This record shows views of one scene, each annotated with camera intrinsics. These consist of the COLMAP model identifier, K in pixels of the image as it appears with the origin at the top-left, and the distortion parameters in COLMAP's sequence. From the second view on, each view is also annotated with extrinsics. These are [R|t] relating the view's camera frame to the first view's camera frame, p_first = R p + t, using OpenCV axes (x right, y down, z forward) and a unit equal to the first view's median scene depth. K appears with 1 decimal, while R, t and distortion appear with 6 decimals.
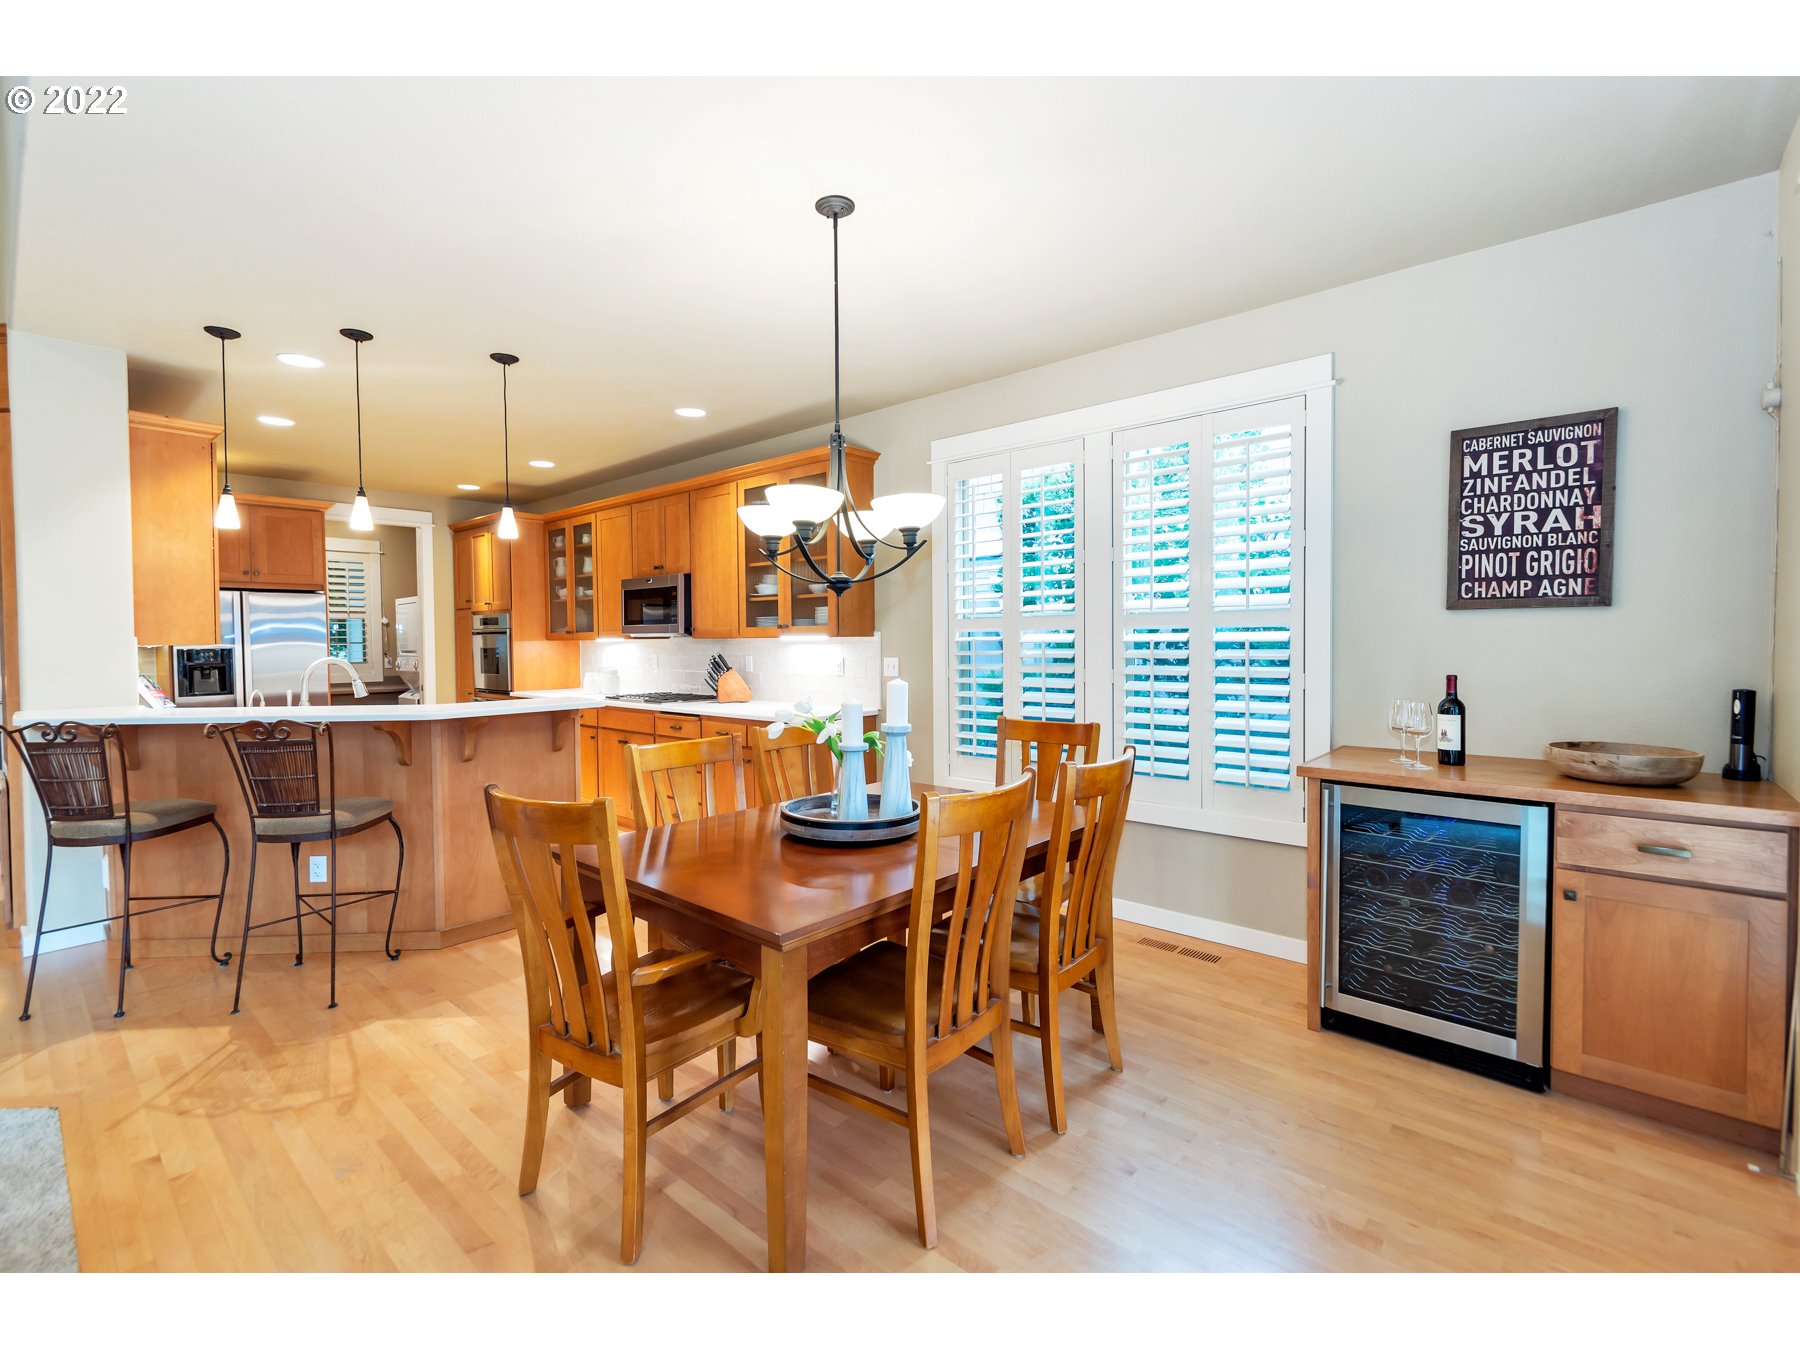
lens RADIAL K [[787.7, 0, 895.2], [0, 787.7, 652.7], [0, 0, 1]] dist [0.001504, 0.000216]
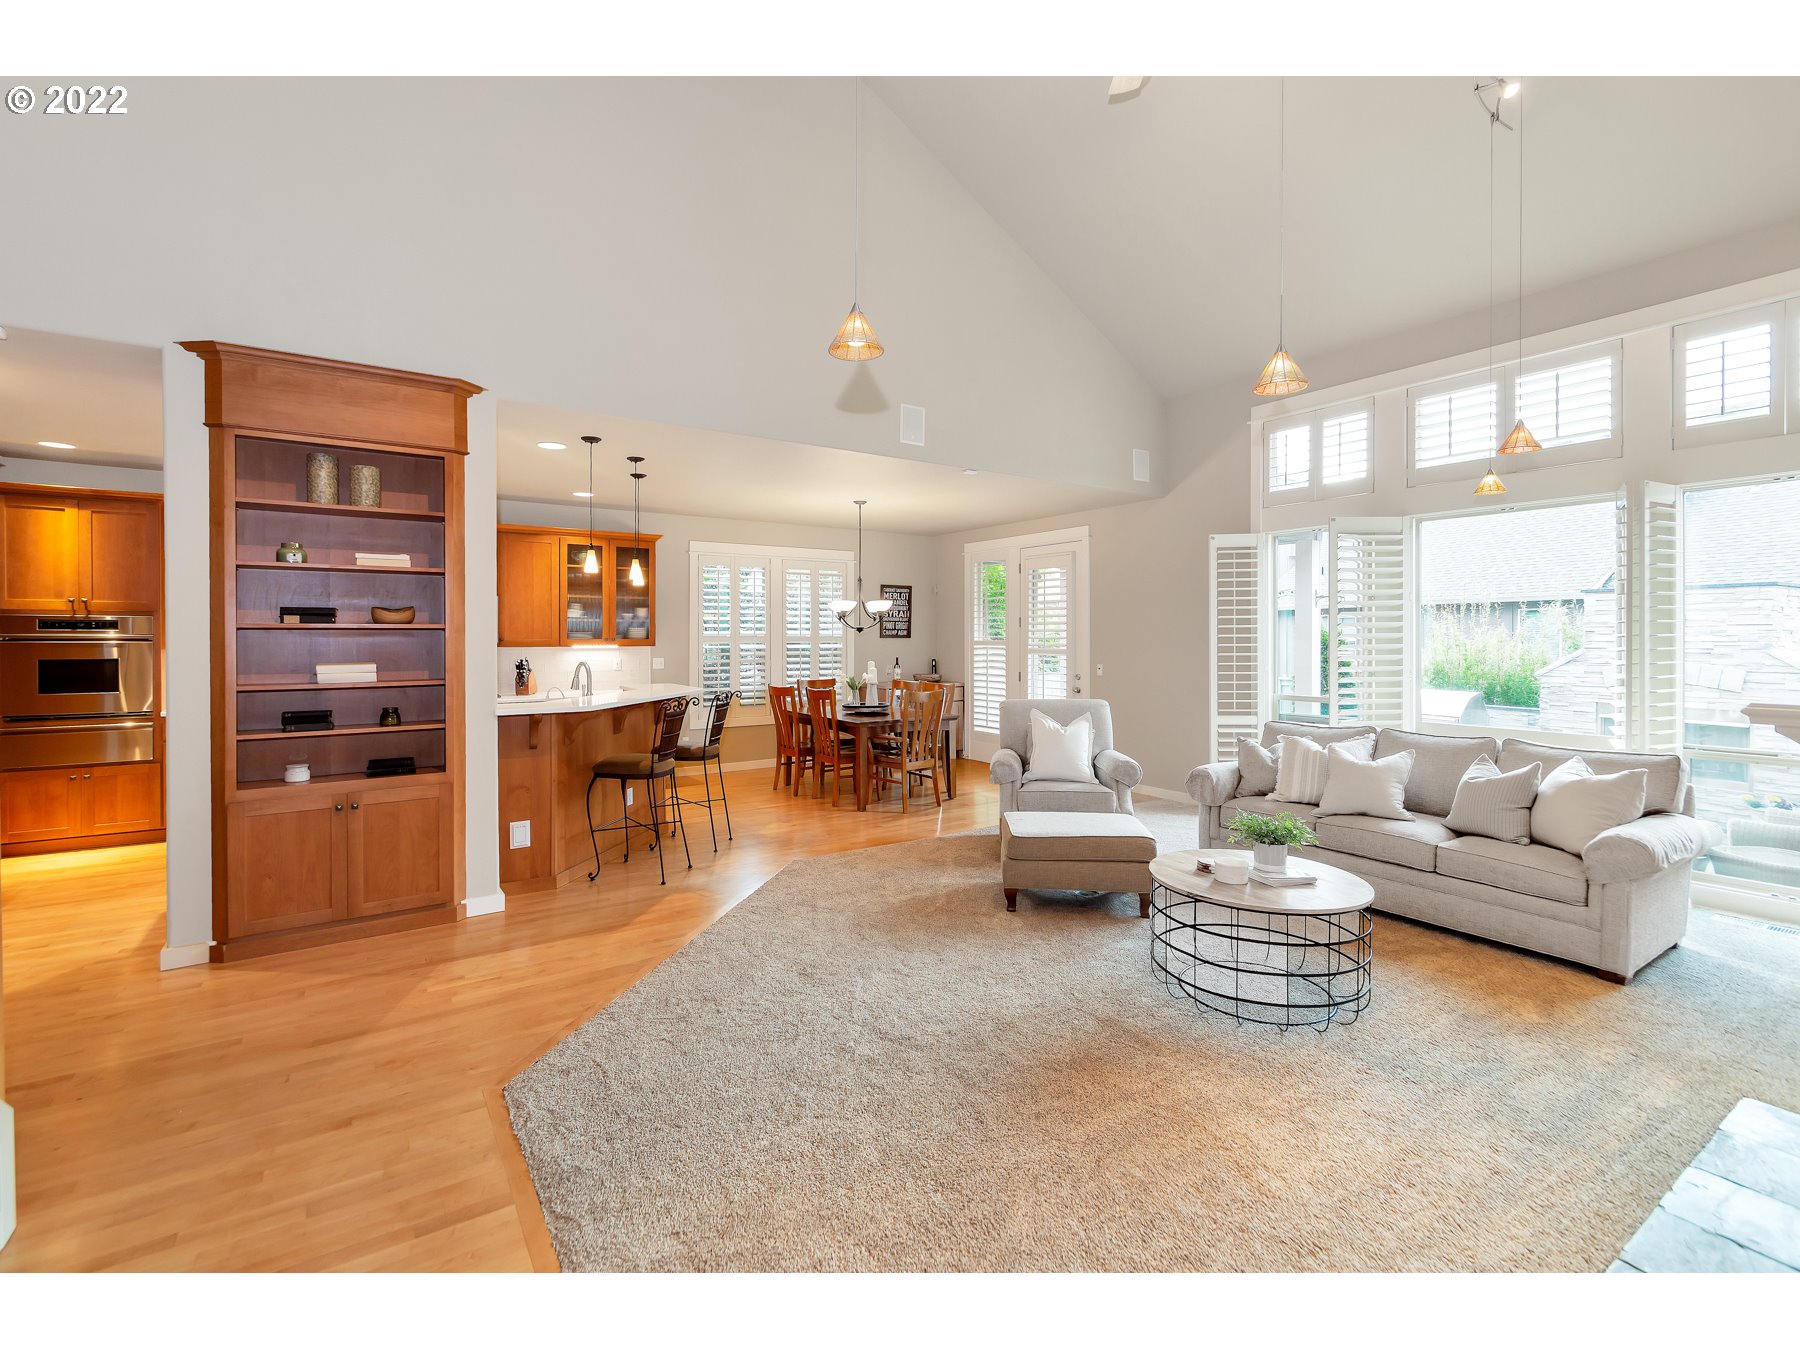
lens RADIAL K [[787.7, 0, 895.2], [0, 787.7, 652.7], [0, 0, 1]] dist [0.001504, 0.000216]
pose [[0.229851, -0.009209, 0.973182, -2.639703], [0.018213, 0.999821, 0.005159, -0.011586], [-0.973055, 0.016539, 0.229978, 0.209726]]
